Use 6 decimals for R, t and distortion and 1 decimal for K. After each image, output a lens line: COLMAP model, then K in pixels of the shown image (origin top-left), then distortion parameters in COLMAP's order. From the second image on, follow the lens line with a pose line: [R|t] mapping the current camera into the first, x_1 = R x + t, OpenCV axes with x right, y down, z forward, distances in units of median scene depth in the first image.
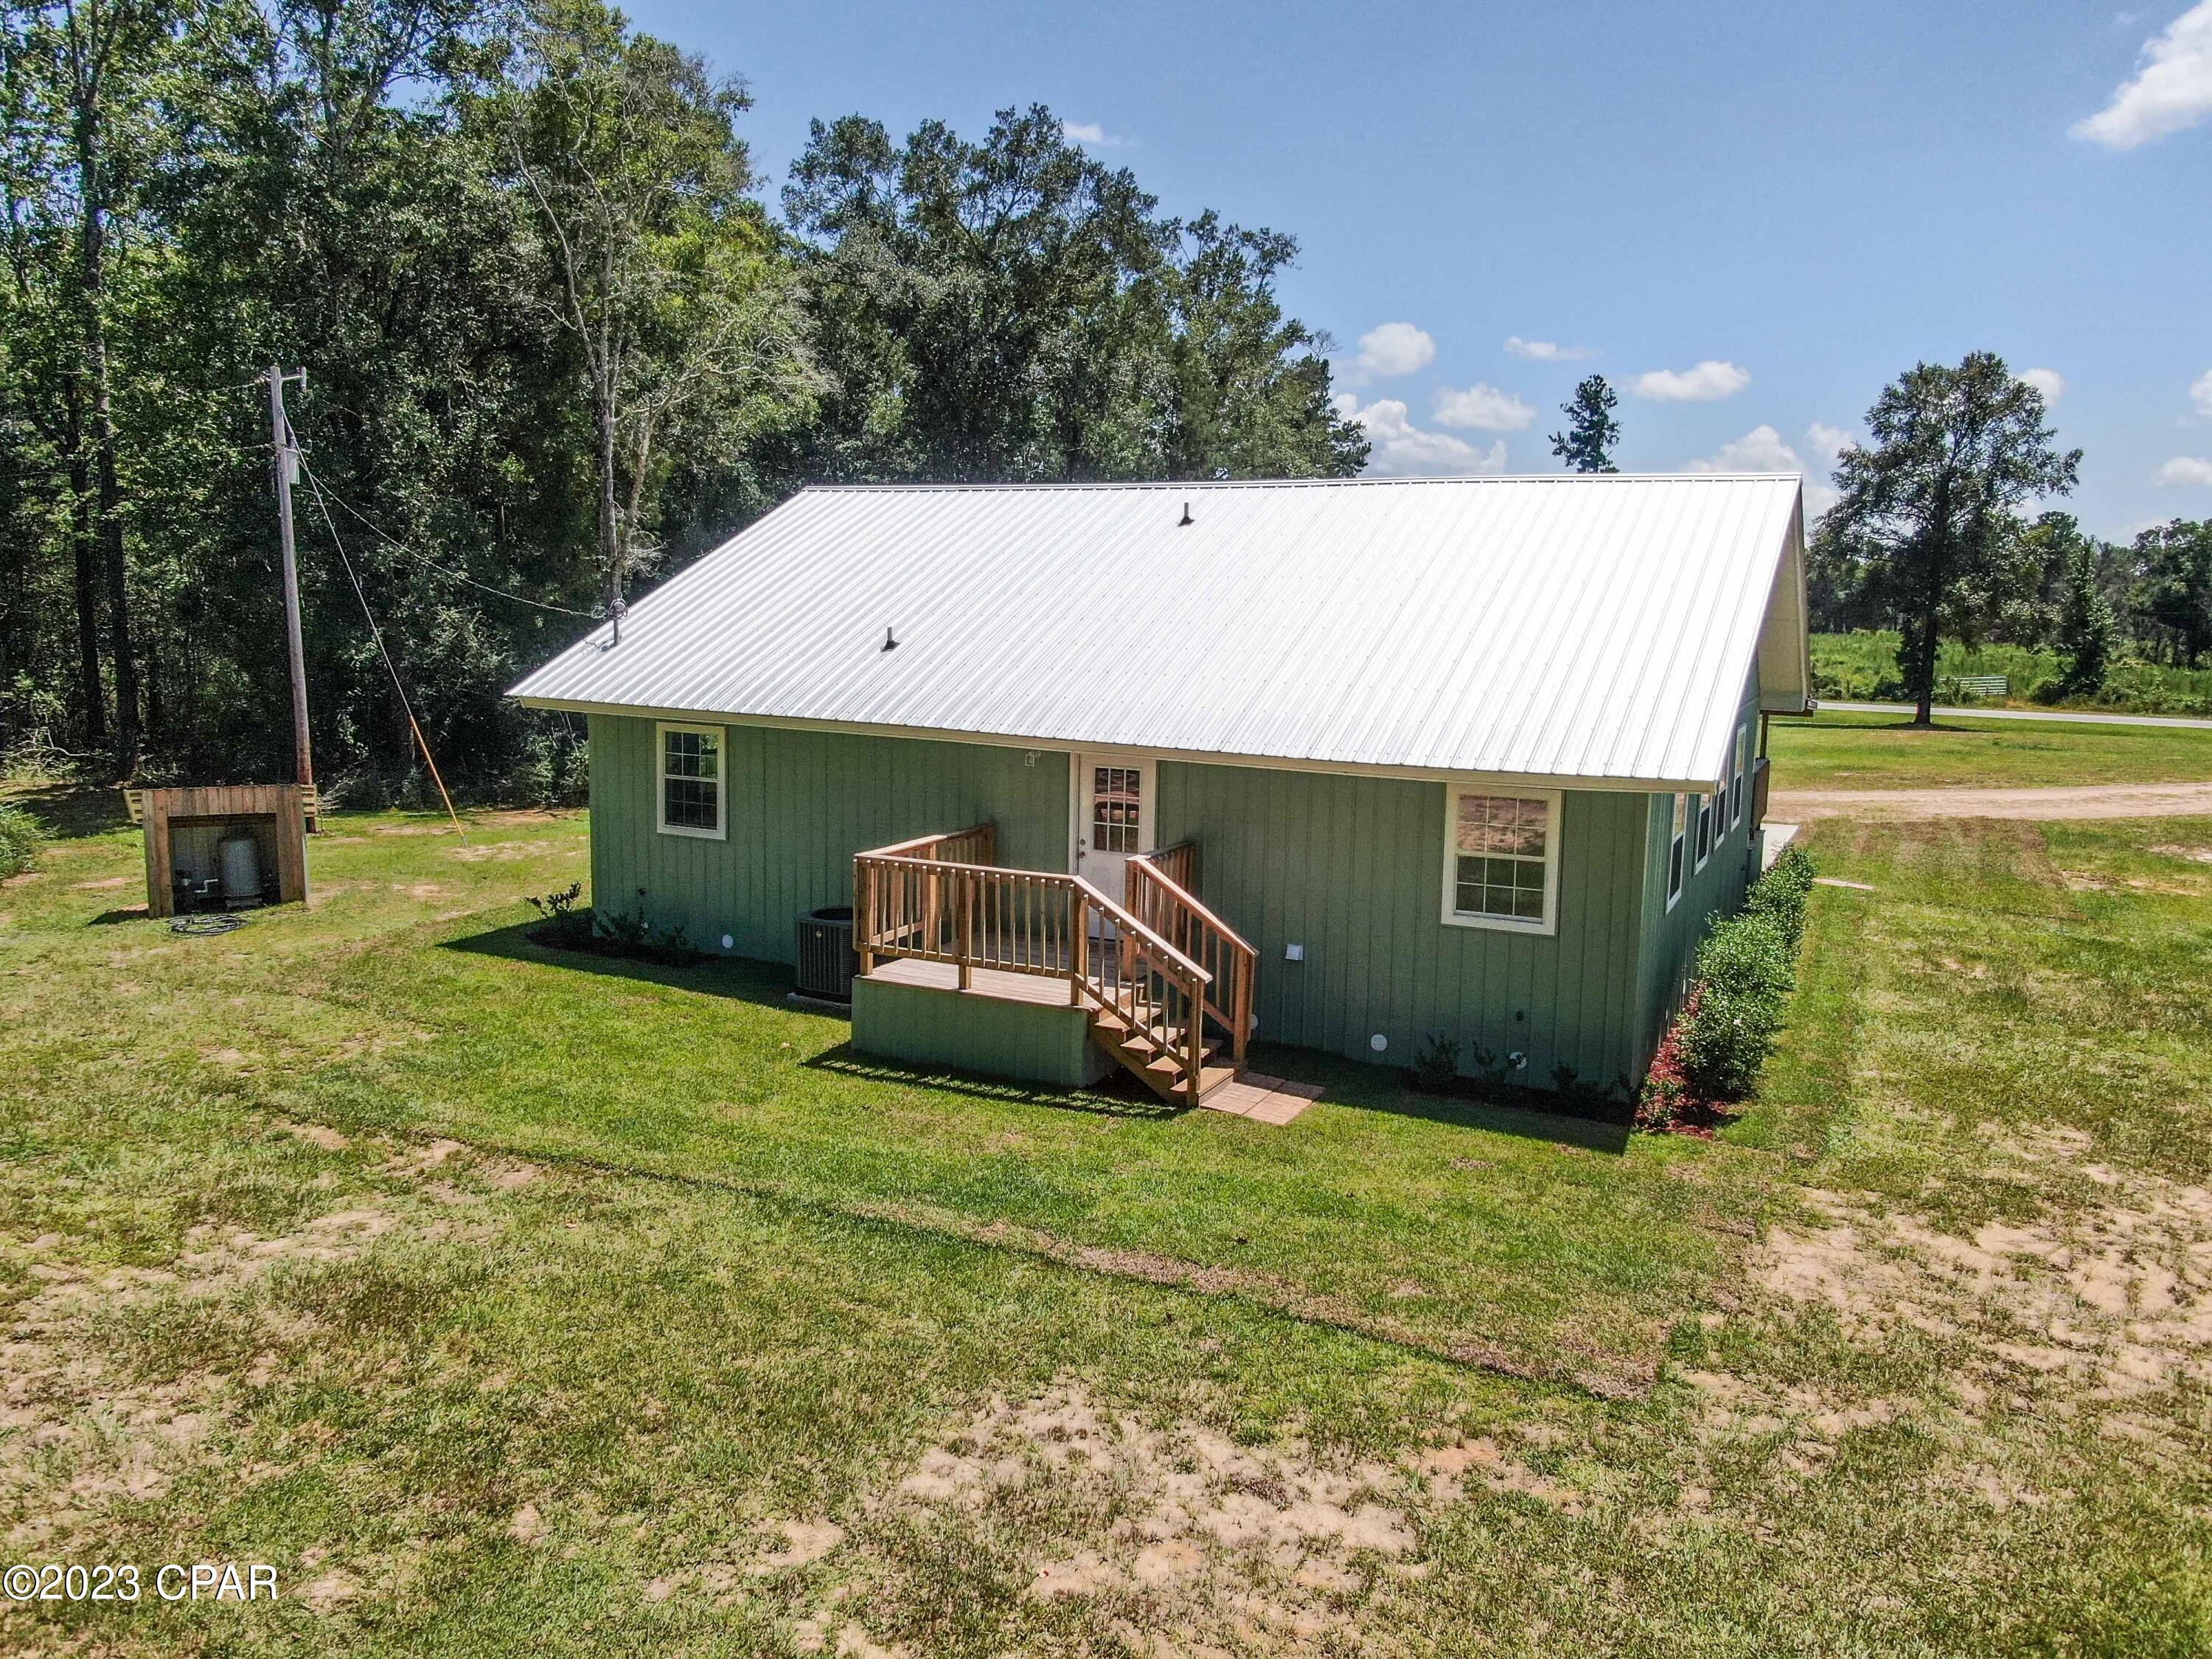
lens RADIAL K [[1584.0, 0, 1106.0], [0, 1584.0, 829.5], [0, 0, 1]] dist [-0.009420, 0.000008]
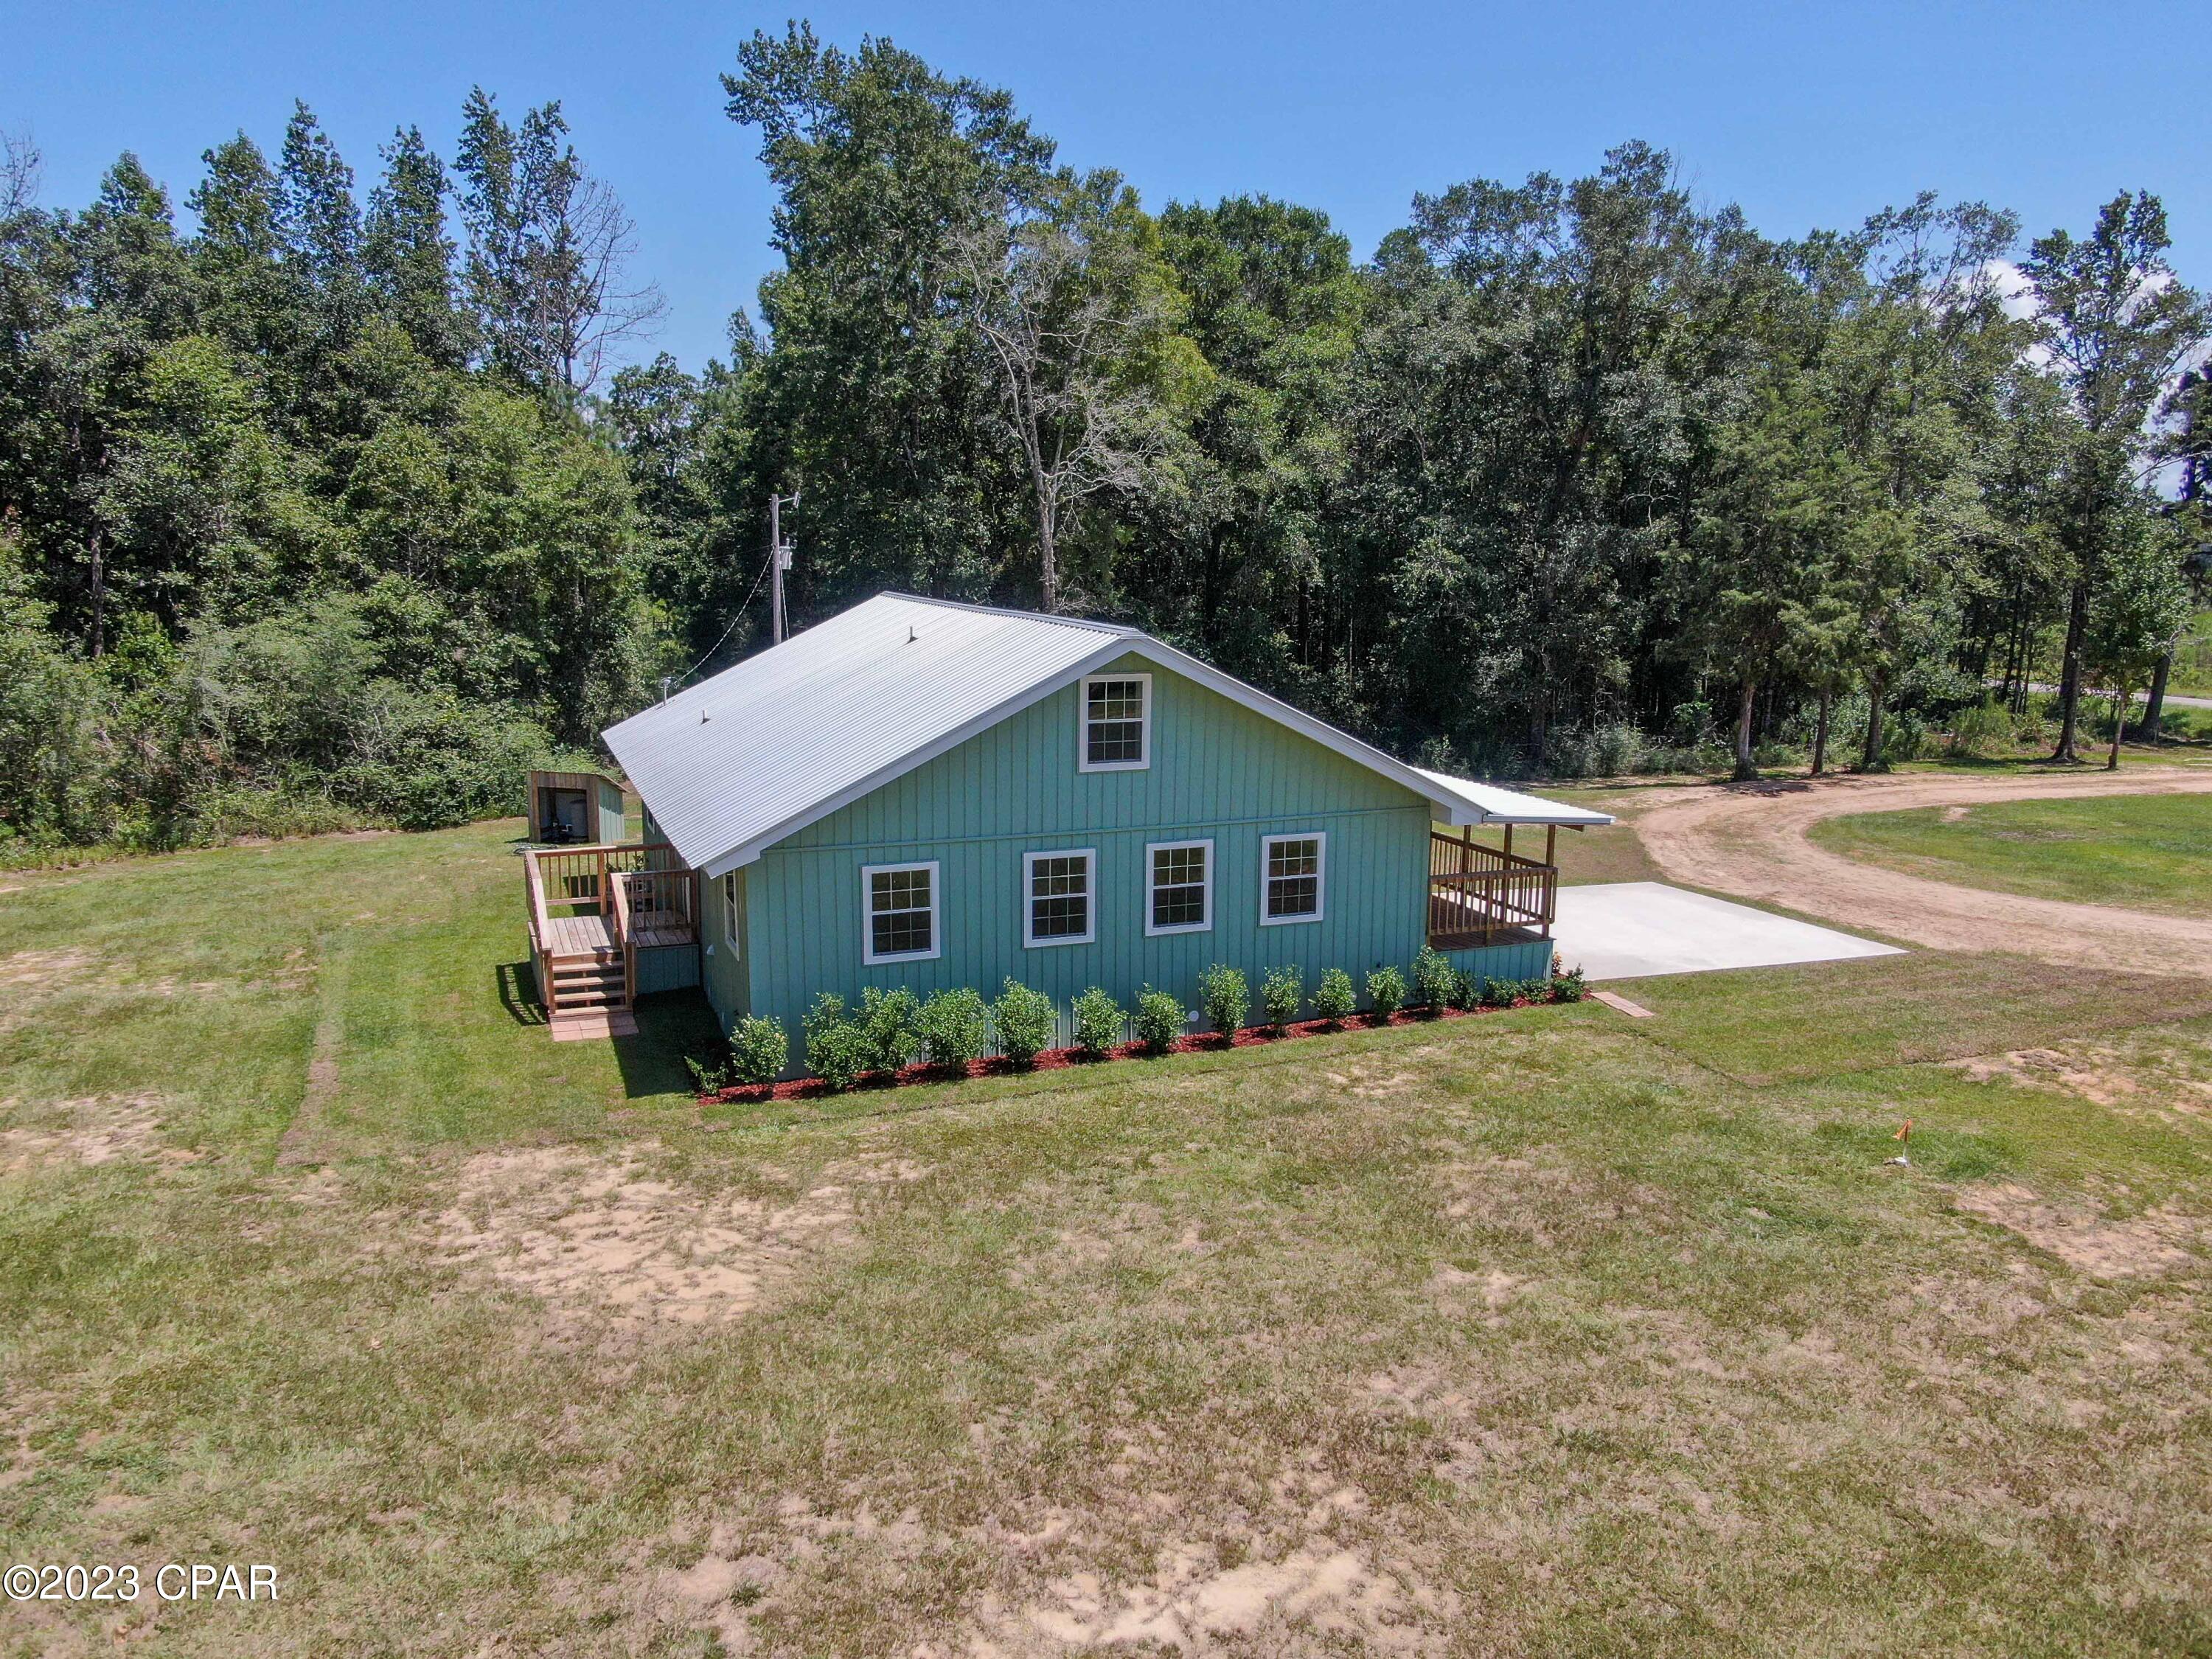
lens RADIAL K [[1584.0, 0, 1106.0], [0, 1584.0, 829.5], [0, 0, 1]] dist [-0.009420, 0.000008]
pose [[0.751403, 0.110469, -0.650531, 1.788508], [-0.096636, 0.993679, 0.057120, -0.208576], [0.652729, 0.019945, 0.757329, 0.122153]]
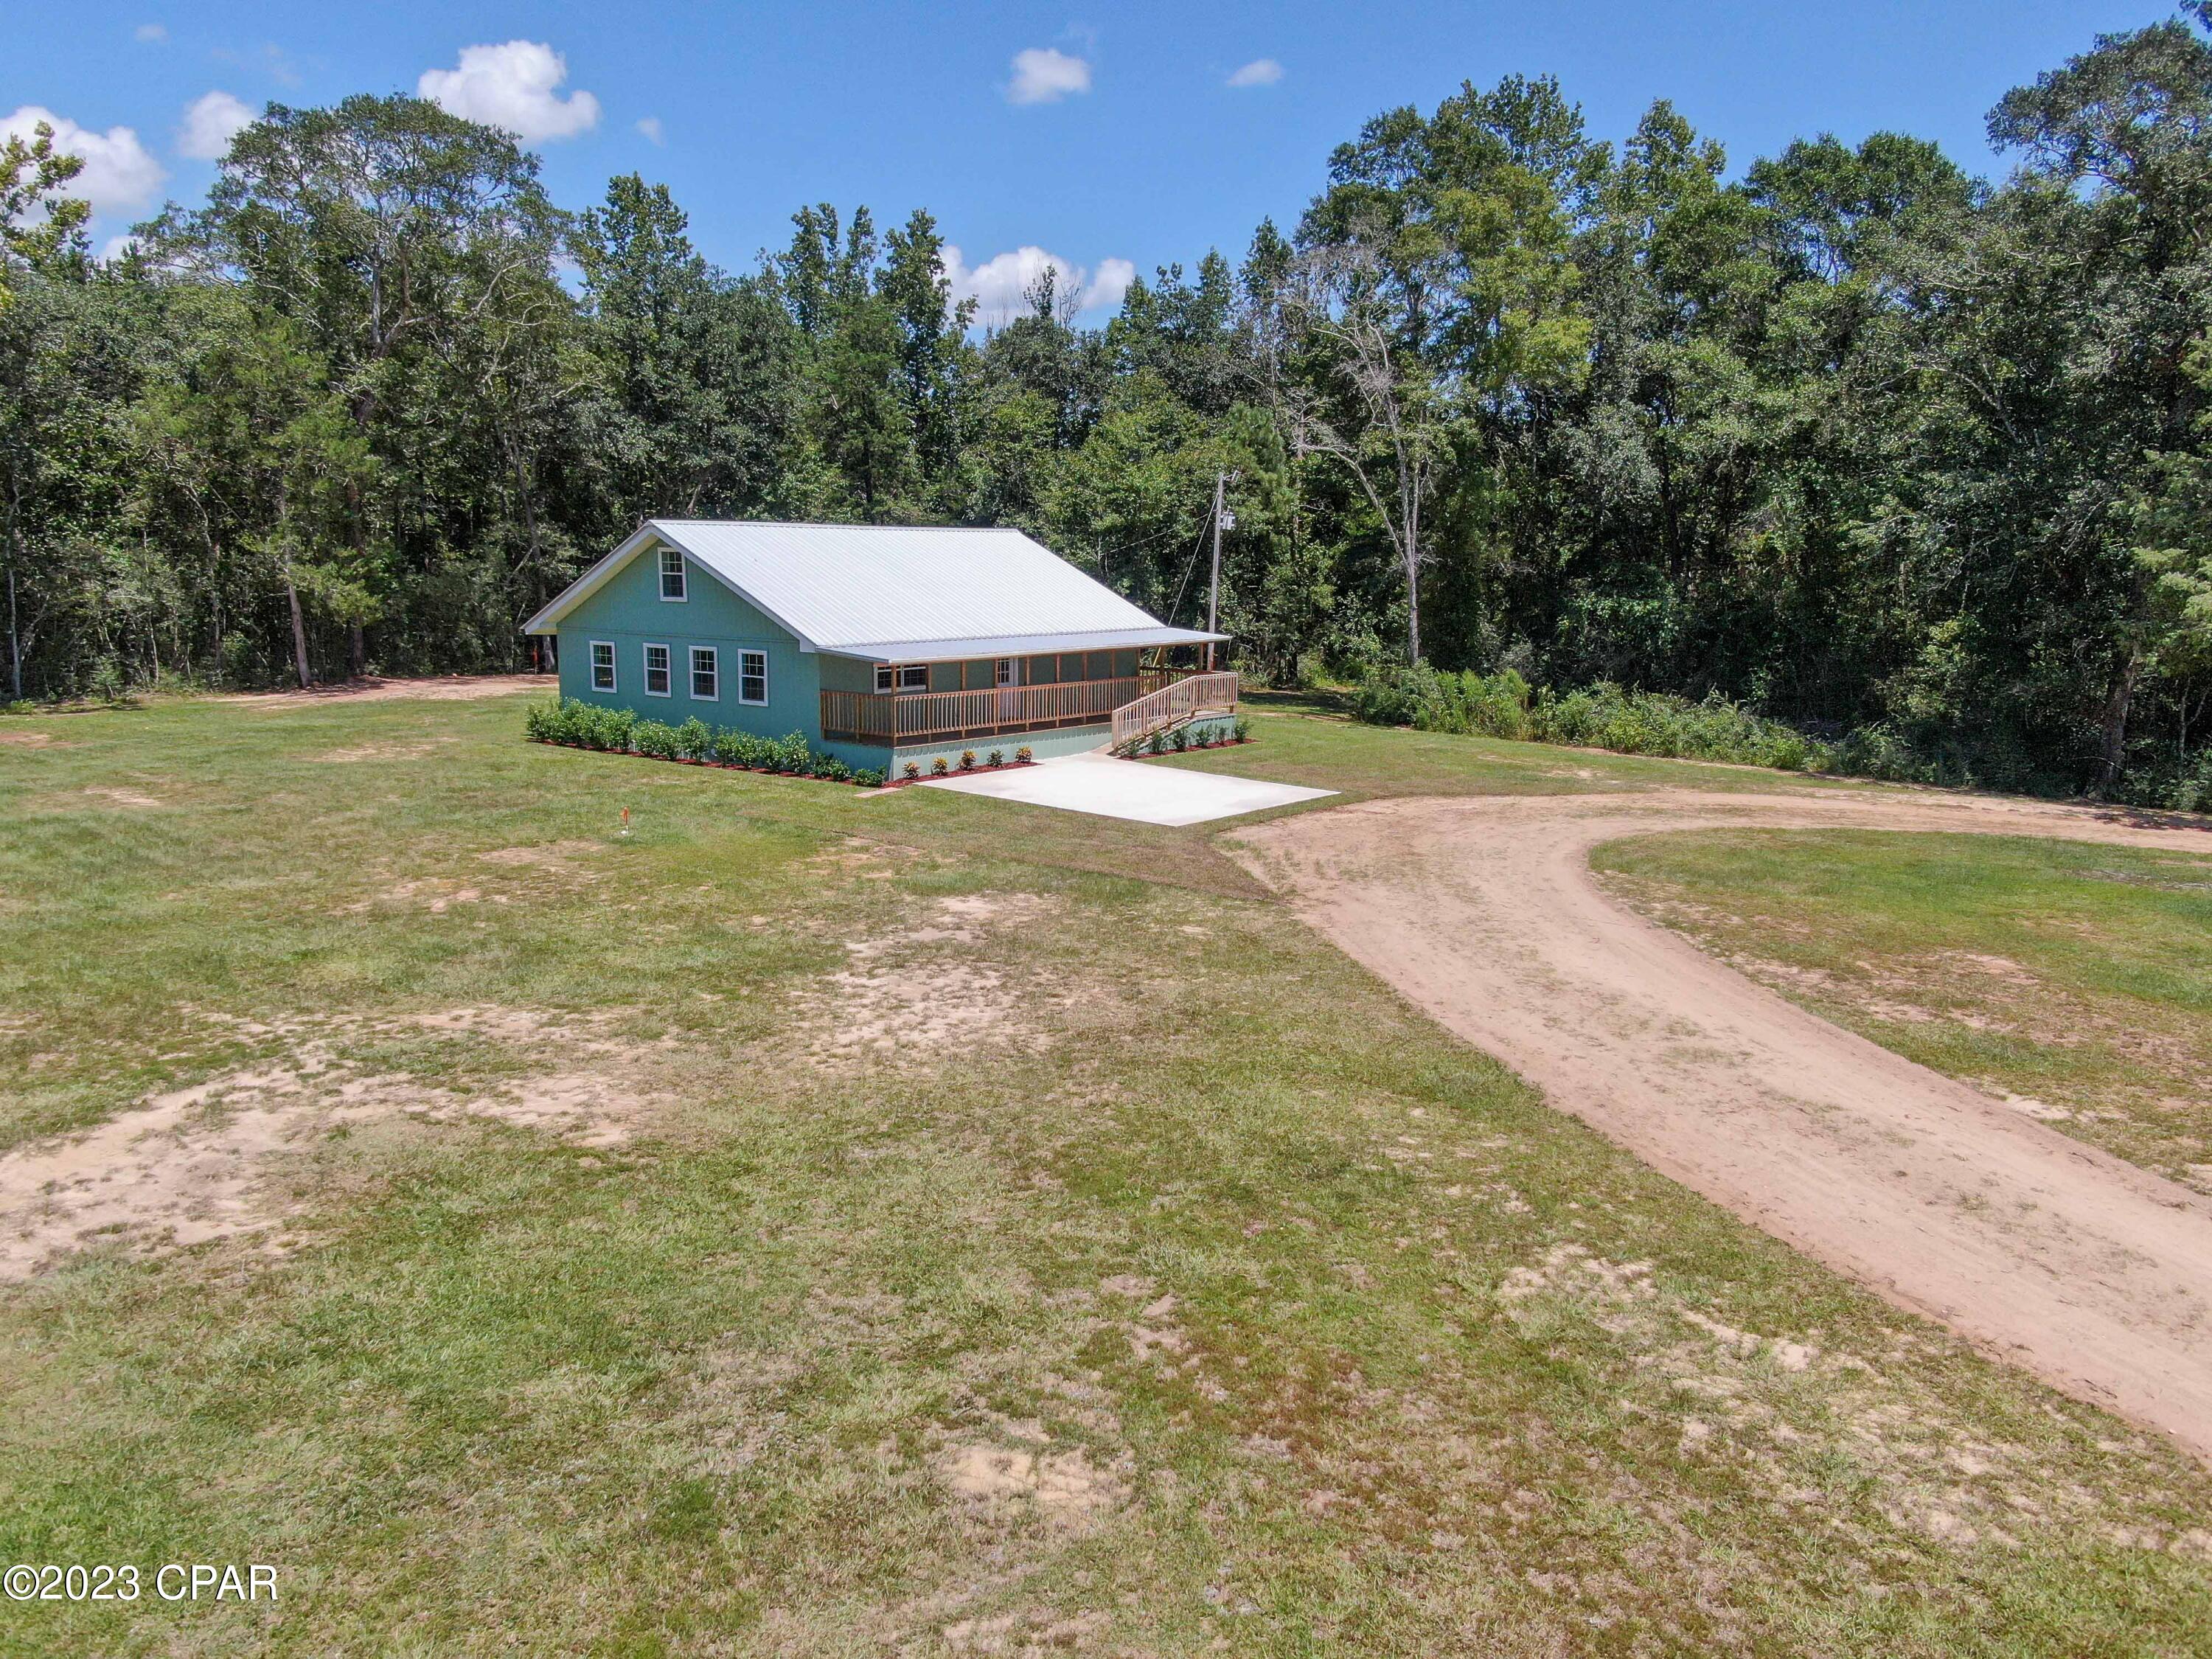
lens RADIAL K [[1584.0, 0, 1106.0], [0, 1584.0, 829.5], [0, 0, 1]] dist [-0.009420, 0.000008]
pose [[-0.182295, 0.152817, -0.971296, 3.758503], [-0.157261, 0.970600, 0.182222, -0.460929], [0.970586, 0.185965, -0.152904, 3.020582]]
